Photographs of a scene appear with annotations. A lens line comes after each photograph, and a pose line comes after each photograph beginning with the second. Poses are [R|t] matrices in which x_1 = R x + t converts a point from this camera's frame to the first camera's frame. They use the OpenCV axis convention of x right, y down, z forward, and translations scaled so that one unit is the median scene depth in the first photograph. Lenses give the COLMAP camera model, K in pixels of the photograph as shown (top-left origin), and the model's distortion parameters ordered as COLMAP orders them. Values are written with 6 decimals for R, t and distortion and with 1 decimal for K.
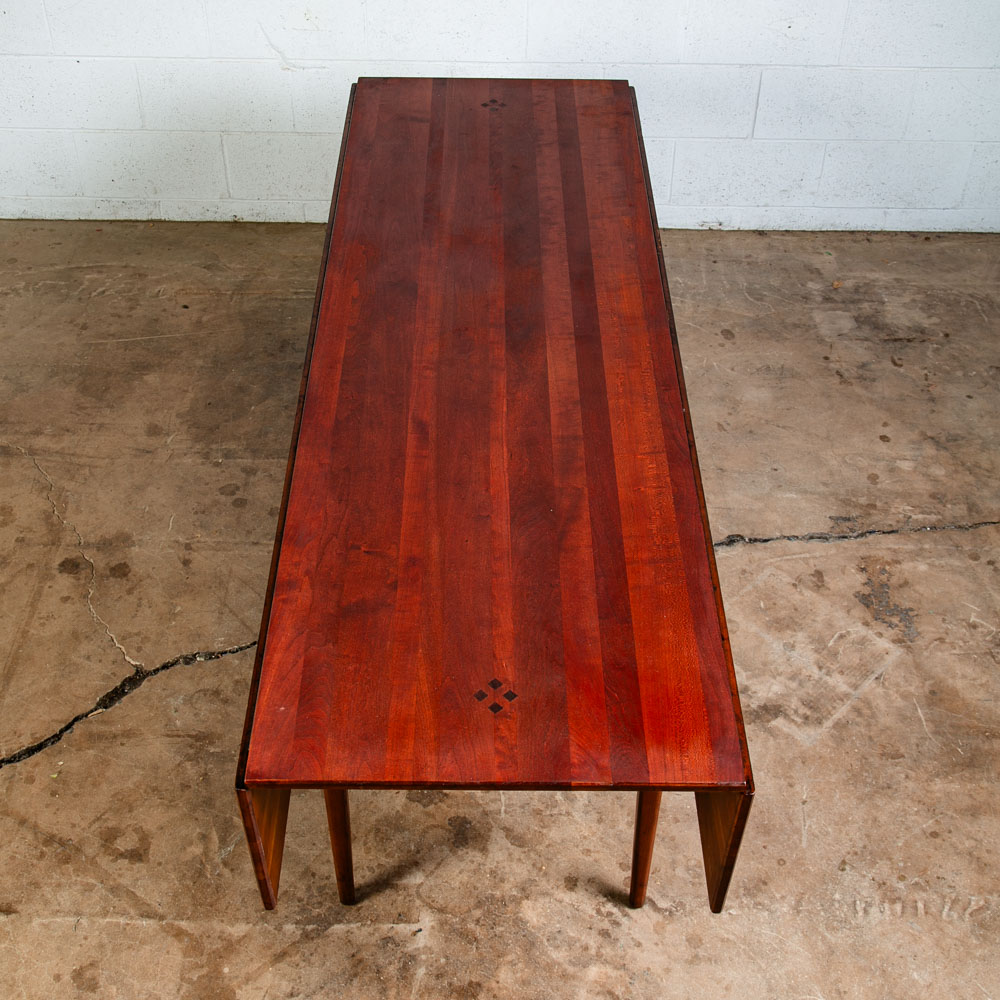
lens RADIAL K [[1309.3, 0, 495.2], [0, 1309.3, 502.2], [0, 0, 1]] dist [-0.032549, 0.065771]
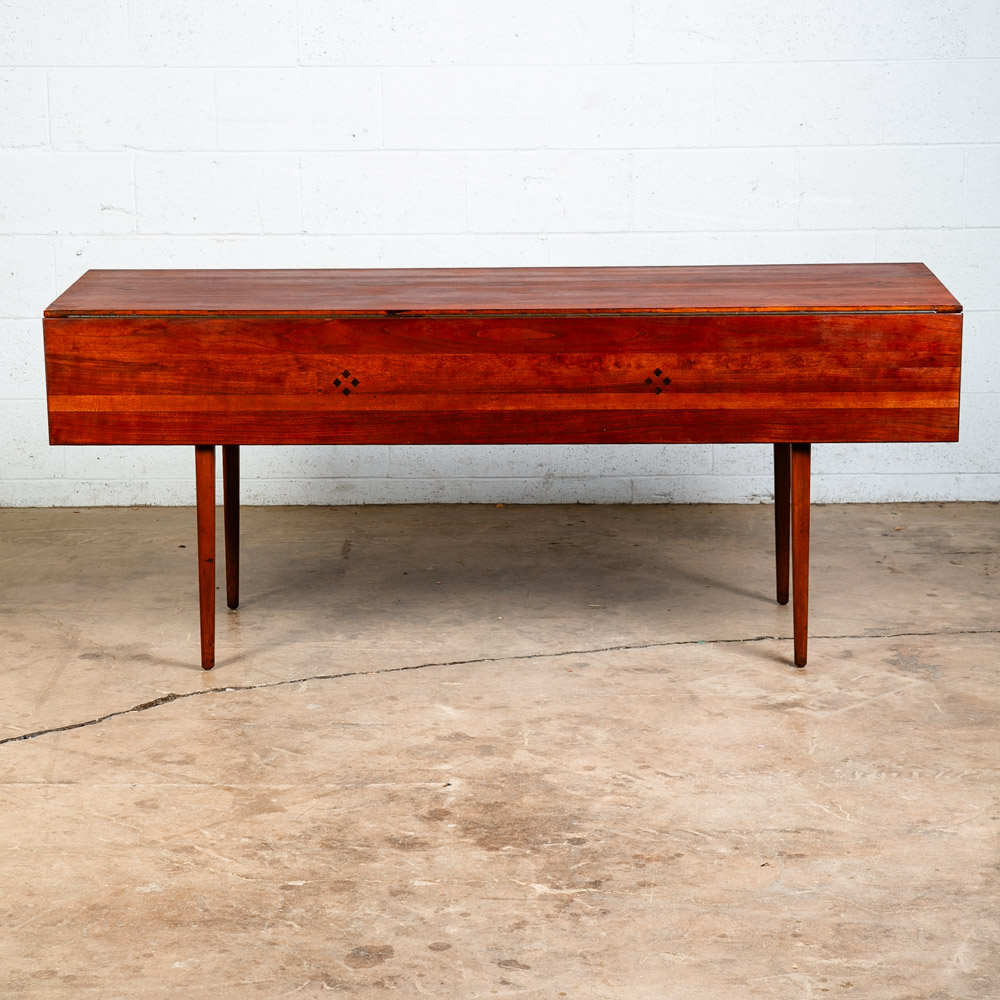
lens RADIAL K [[2698.1, 0, 505.4], [0, 2698.1, 502.6], [0, 0, 1]] dist [0.285367, -0.079061]
pose [[0.999760, -0.018675, -0.011414, 0.017881], [0.010677, 0.871387, -0.490480, 1.158016], [0.019105, 0.490240, 0.871378, -1.020260]]
